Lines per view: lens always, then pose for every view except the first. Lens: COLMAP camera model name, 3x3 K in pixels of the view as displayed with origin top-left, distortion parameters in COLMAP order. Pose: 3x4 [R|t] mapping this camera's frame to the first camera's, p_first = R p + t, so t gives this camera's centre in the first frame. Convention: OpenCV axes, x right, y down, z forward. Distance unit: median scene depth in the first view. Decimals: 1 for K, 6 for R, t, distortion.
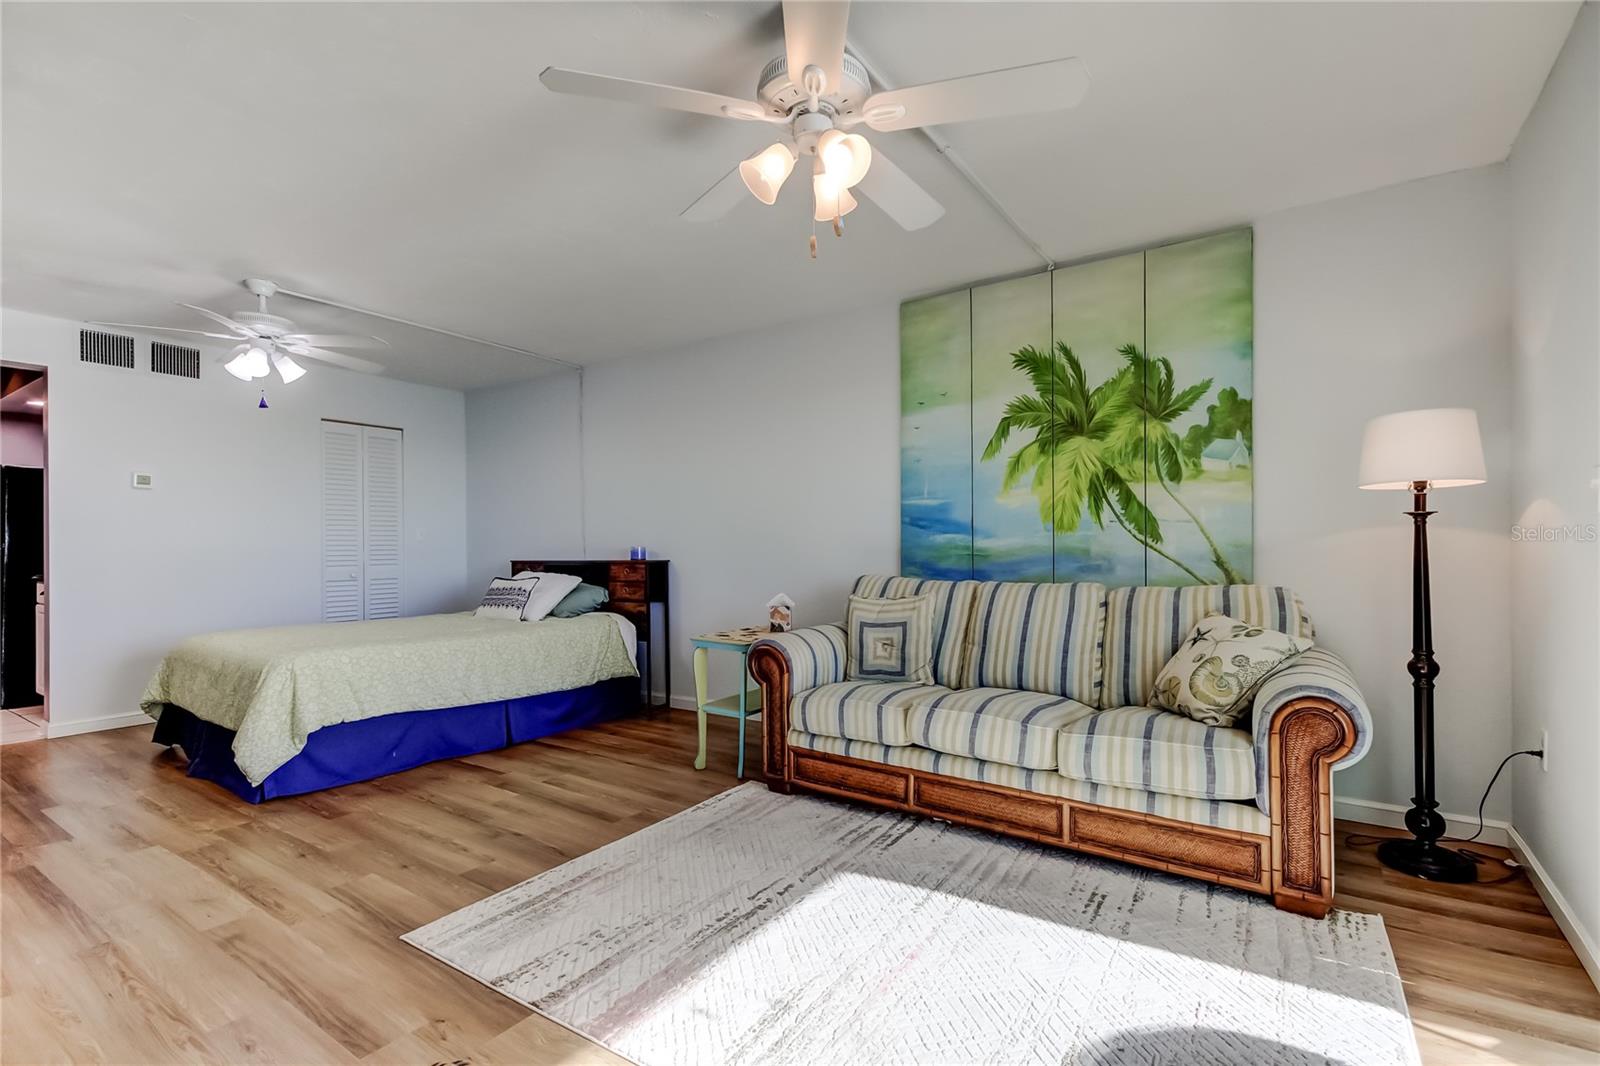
lens RADIAL K [[732.9, 0, 797.8], [0, 732.9, 550.4], [0, 0, 1]] dist [0.014093, 0.000028]
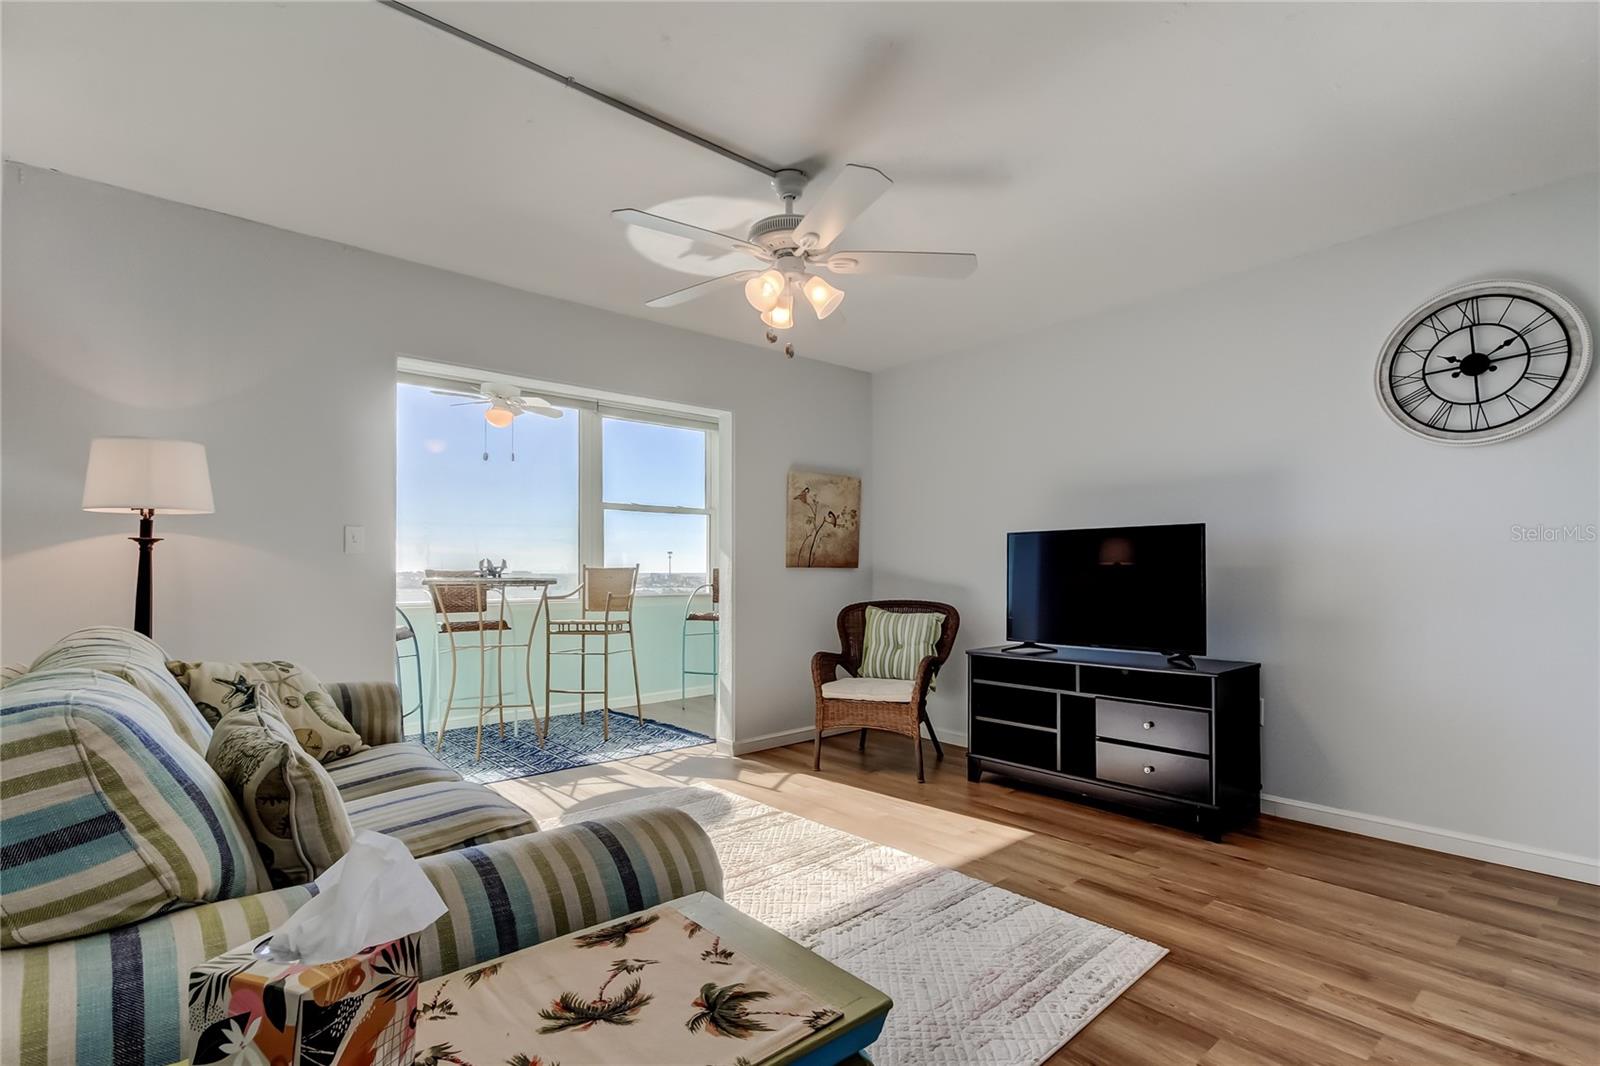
lens RADIAL K [[756.9, 0, 794.6], [0, 756.9, 567.6], [0, 0, 1]] dist [0.002606, 0.000559]
pose [[-0.967807, 0.005507, 0.251631, -0.188150], [0.006420, 0.999975, 0.002809, -0.007843], [-0.251610, 0.004334, -0.967819, 1.327149]]
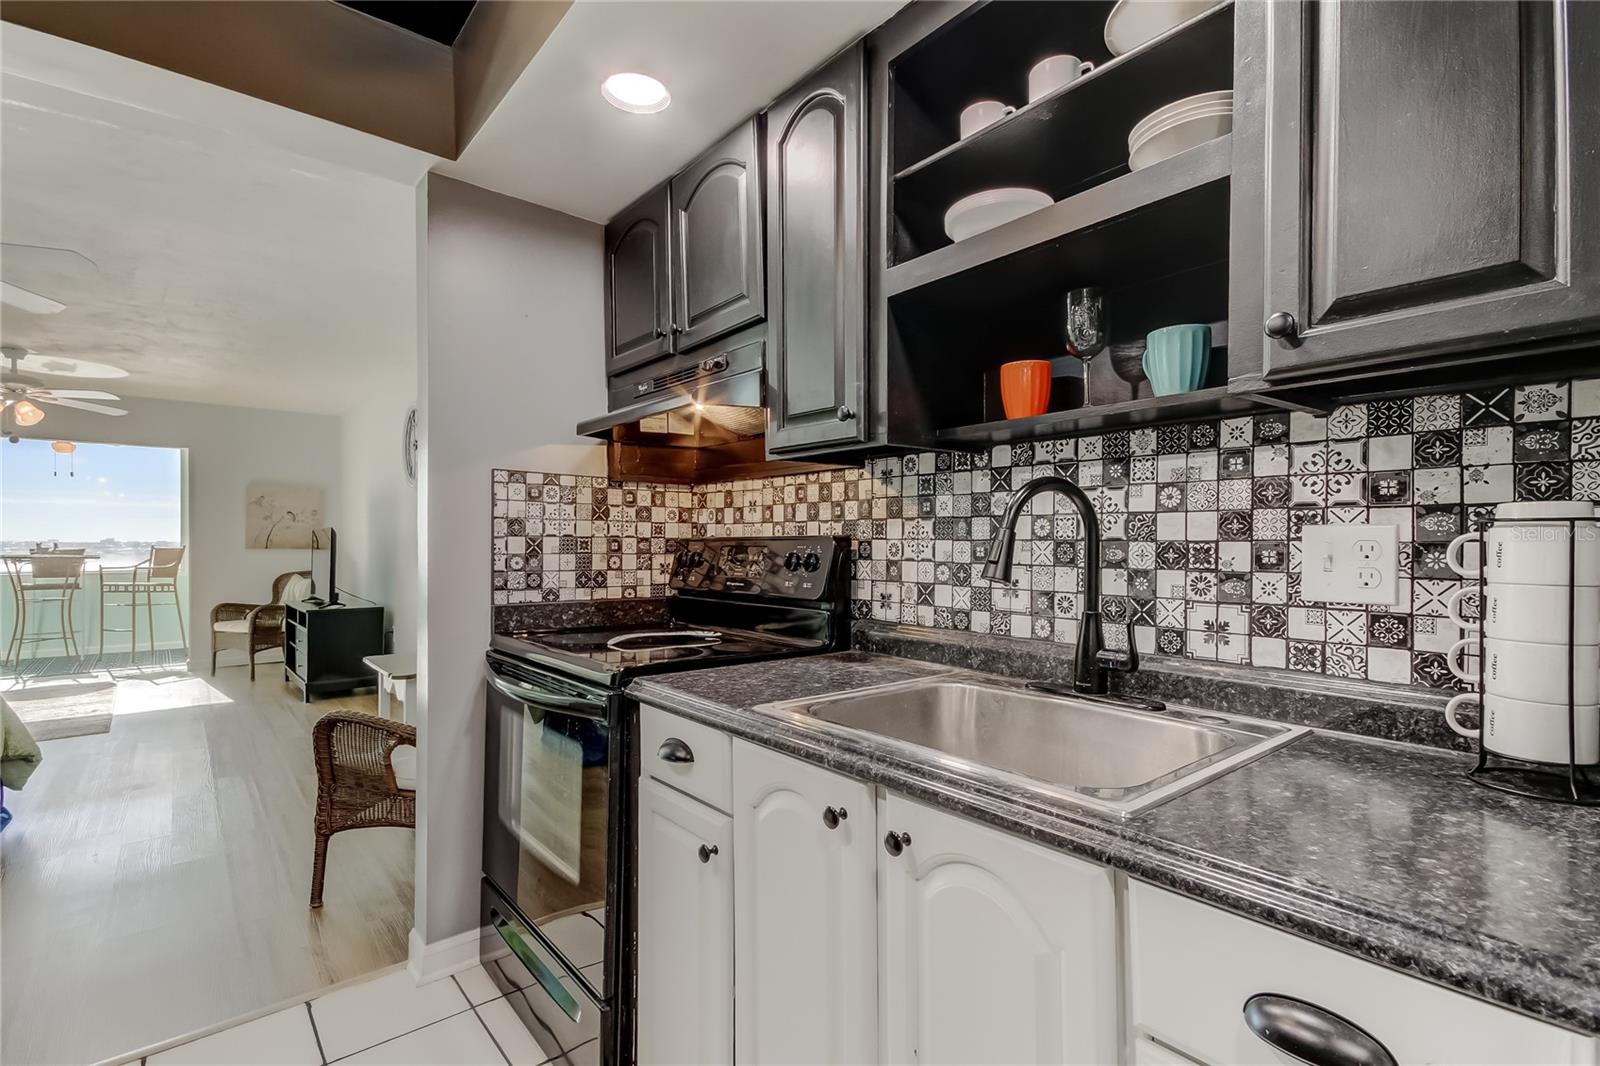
lens RADIAL K [[744.0, 0, 796.9], [0, 744.0, 541.5], [0, 0, 1]] dist [0.031083, 0.000196]
pose [[-0.964227, 0.003774, 0.265050, -1.908516], [0.005084, 0.999978, 0.004258, -0.025595], [-0.265028, 0.005453, -0.964225, 1.631884]]
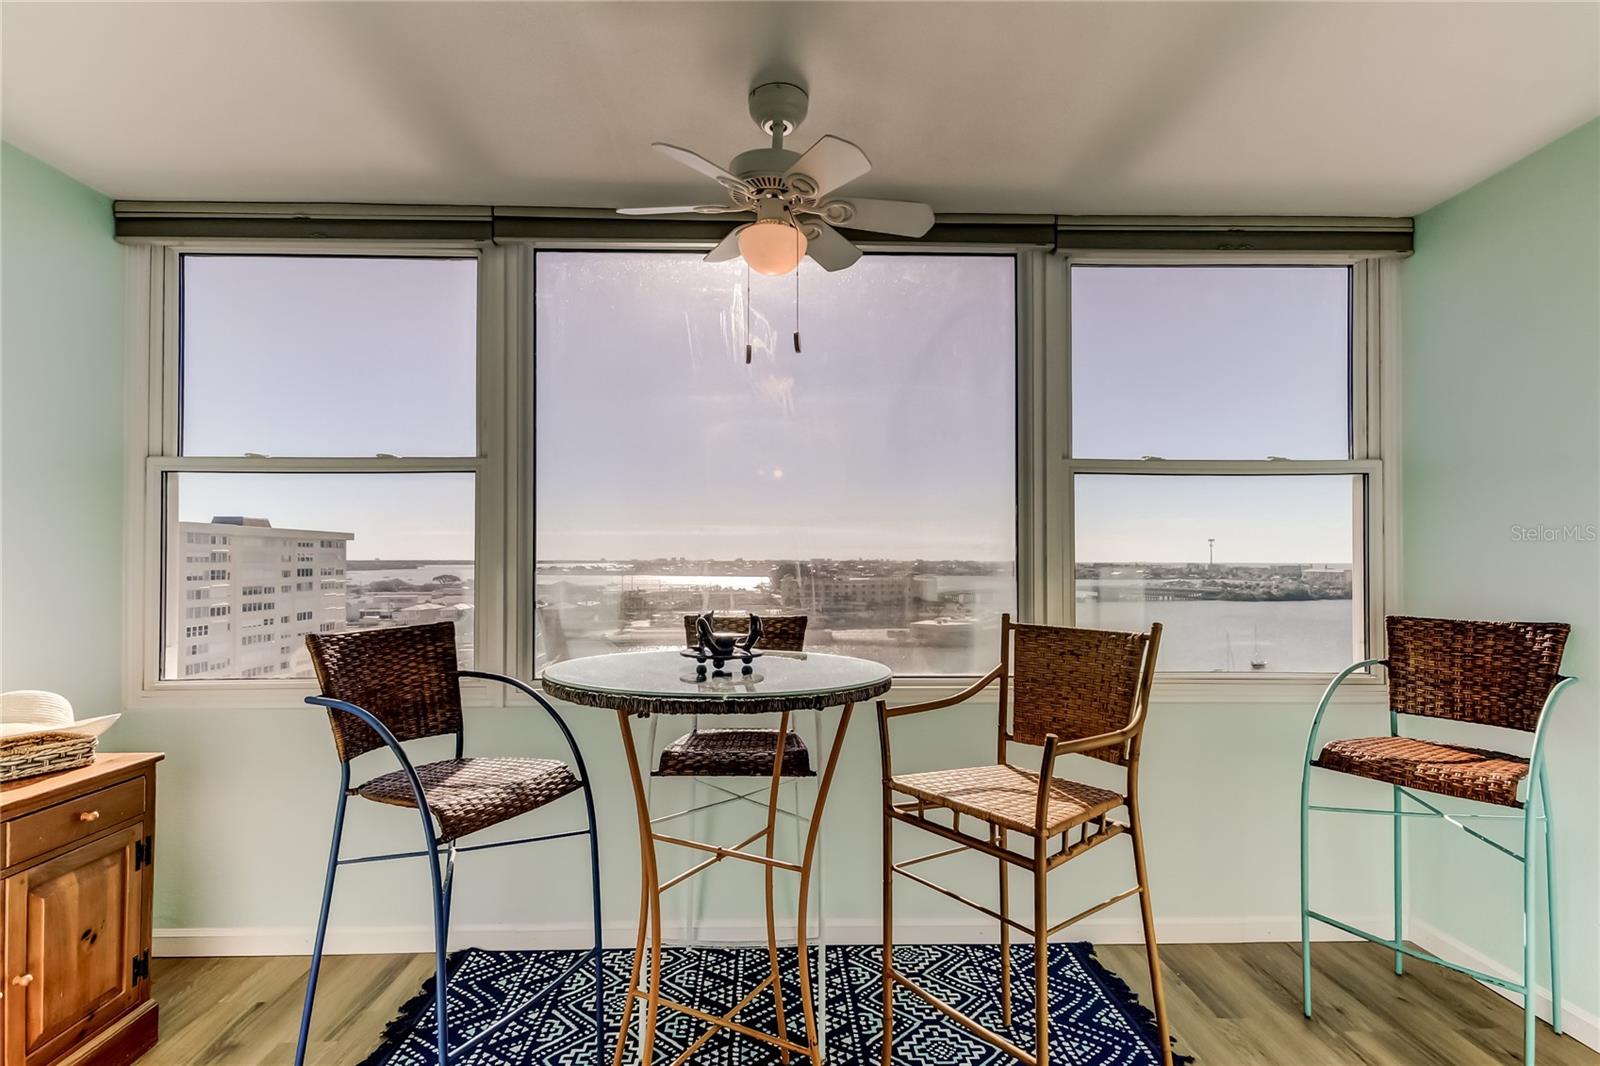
lens RADIAL K [[732.9, 0, 797.8], [0, 732.9, 550.4], [0, 0, 1]] dist [0.014093, 0.000028]
pose [[-0.598146, 0.015828, 0.801231, 0.265410], [0.008999, 0.999875, -0.013034, -0.057164], [-0.801337, -0.000586, -0.598213, 0.384999]]
